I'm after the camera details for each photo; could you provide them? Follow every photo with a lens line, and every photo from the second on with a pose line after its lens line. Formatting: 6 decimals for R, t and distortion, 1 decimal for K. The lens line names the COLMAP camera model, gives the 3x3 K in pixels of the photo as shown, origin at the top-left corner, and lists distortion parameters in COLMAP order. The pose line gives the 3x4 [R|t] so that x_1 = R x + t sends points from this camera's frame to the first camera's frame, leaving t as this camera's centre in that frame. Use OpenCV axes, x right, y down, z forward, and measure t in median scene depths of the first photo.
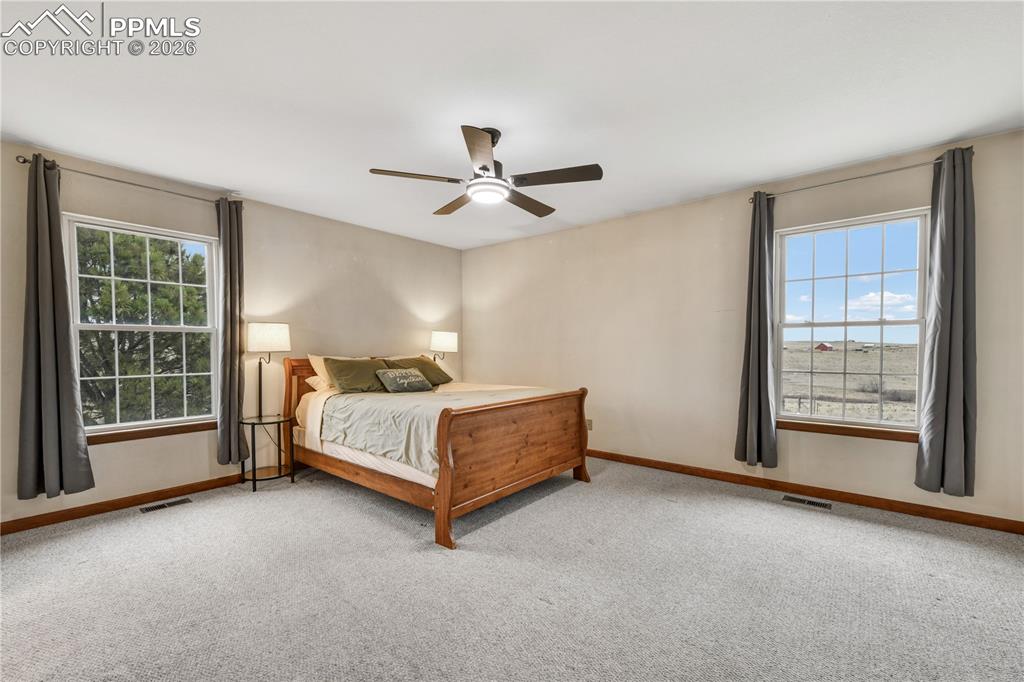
lens RADIAL K [[407.8, 0, 518.6], [0, 407.8, 355.4], [0, 0, 1]] dist [0.002955, 0.000089]
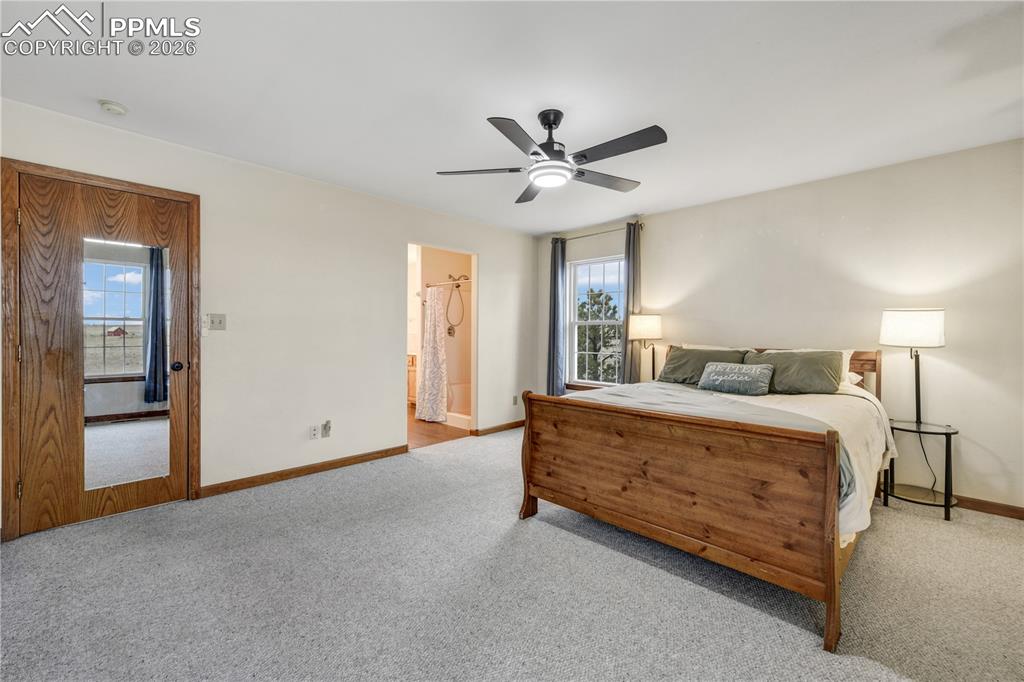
lens RADIAL K [[407.8, 0, 510.6], [0, 407.8, 335.7], [0, 0, 1]] dist [0.002955, 0.000089]
pose [[-0.057448, 0.007732, -0.998319, 0.711830], [-0.027595, 0.999576, 0.009330, -0.021828], [0.997967, 0.028084, -0.057210, 0.776835]]
